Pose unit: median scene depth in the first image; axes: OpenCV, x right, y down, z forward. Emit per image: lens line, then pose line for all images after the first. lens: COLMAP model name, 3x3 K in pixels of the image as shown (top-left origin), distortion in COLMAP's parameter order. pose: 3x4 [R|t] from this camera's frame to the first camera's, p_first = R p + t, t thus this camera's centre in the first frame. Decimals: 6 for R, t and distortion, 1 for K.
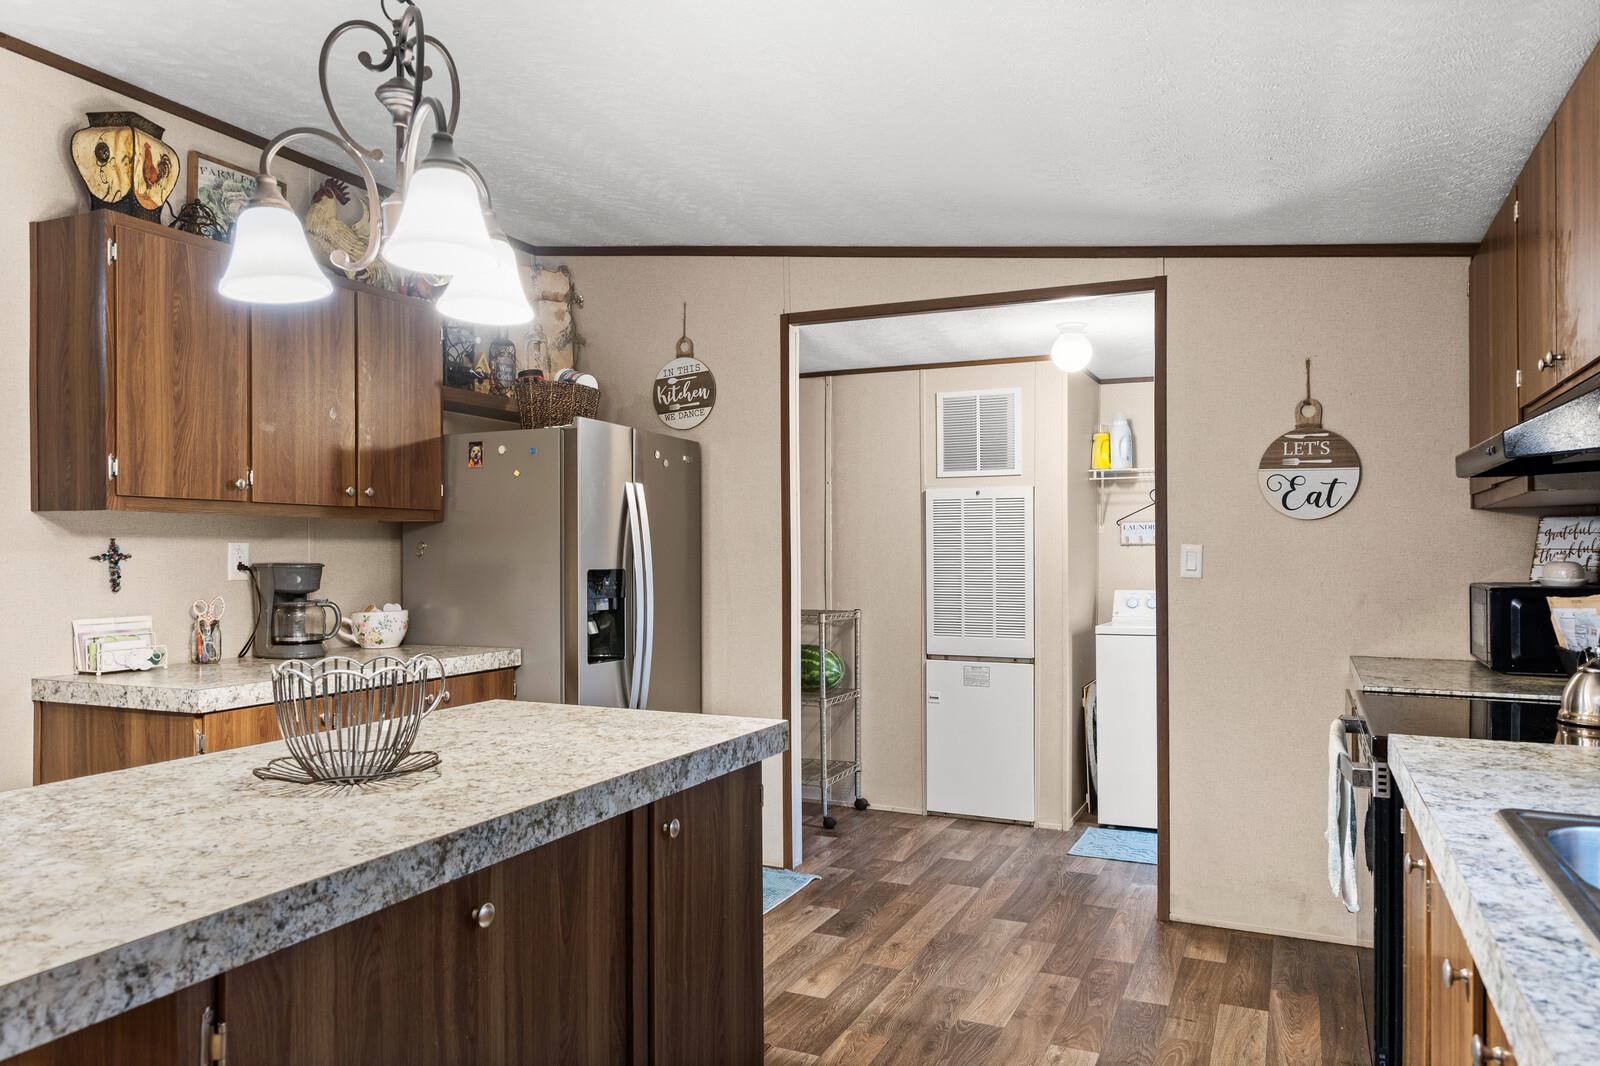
lens RADIAL K [[1116.0, 0, 796.9], [0, 1116.0, 566.0], [0, 0, 1]] dist [-0.001888, -0.000617]
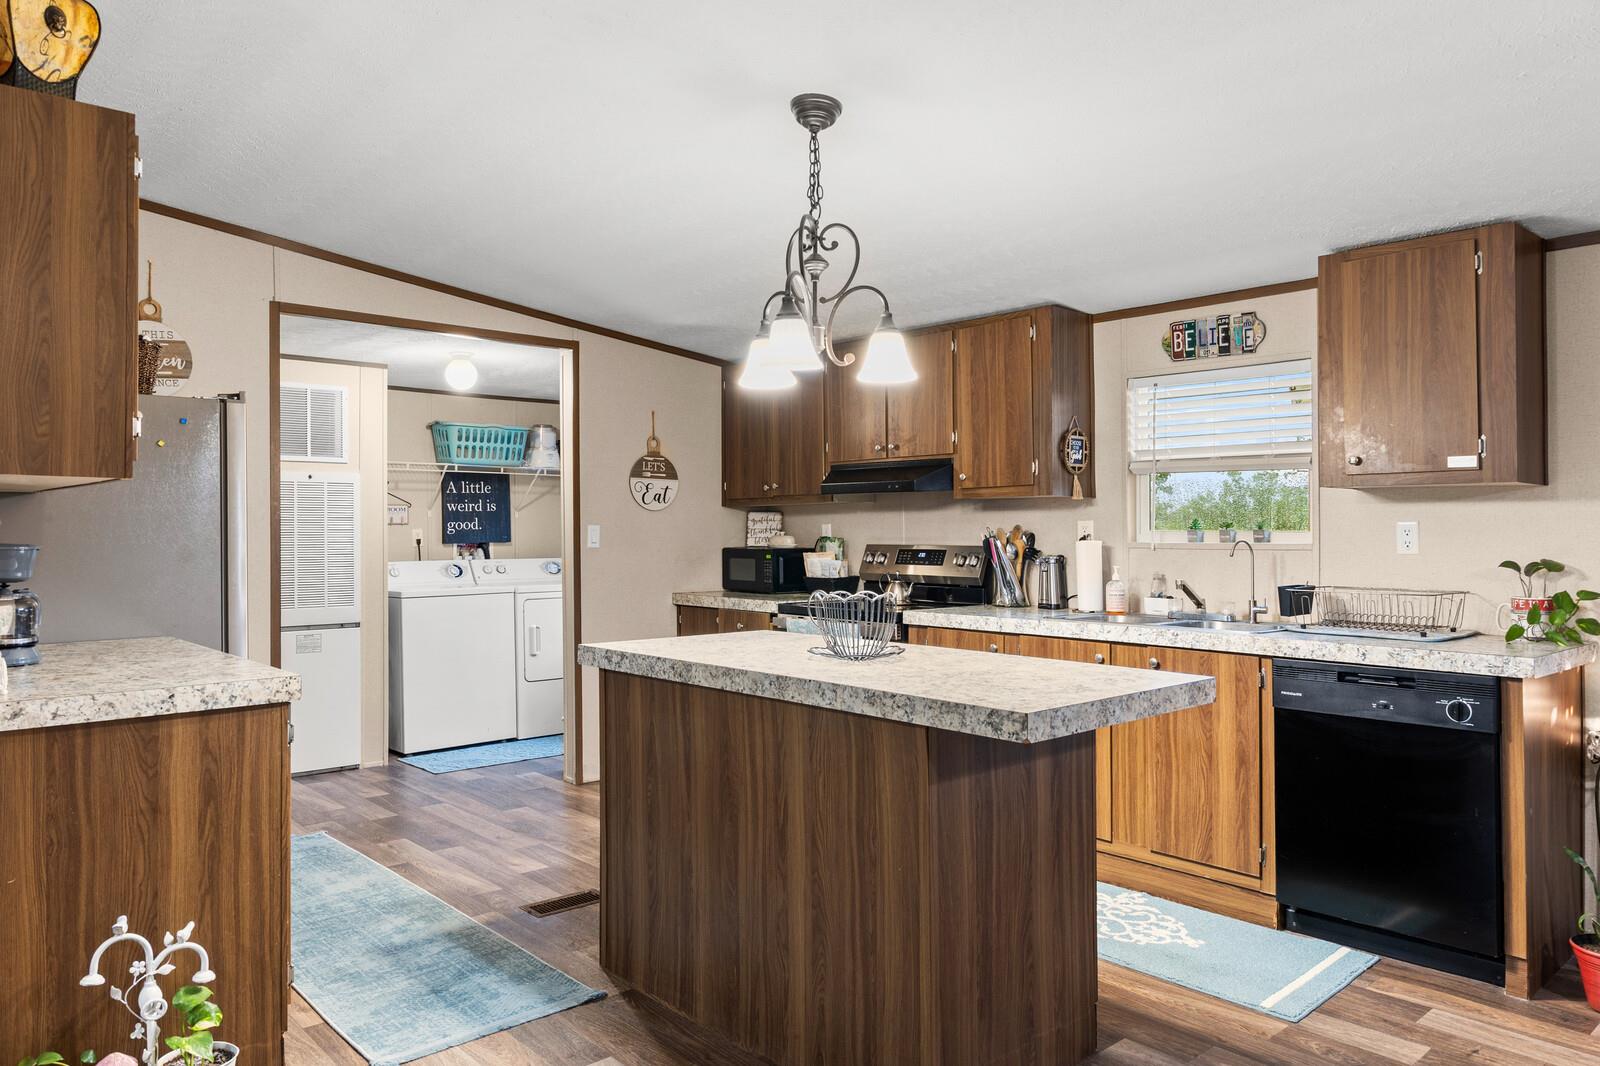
lens RADIAL K [[1108.3, 0, 814.7], [0, 1108.3, 522.3], [0, 0, 1]] dist [-0.000286, -0.000240]
pose [[0.376391, 0.007666, 0.926429, -0.938218], [0.011198, 0.999855, -0.012823, -0.001115], [-0.926393, 0.015201, 0.376251, 0.179446]]
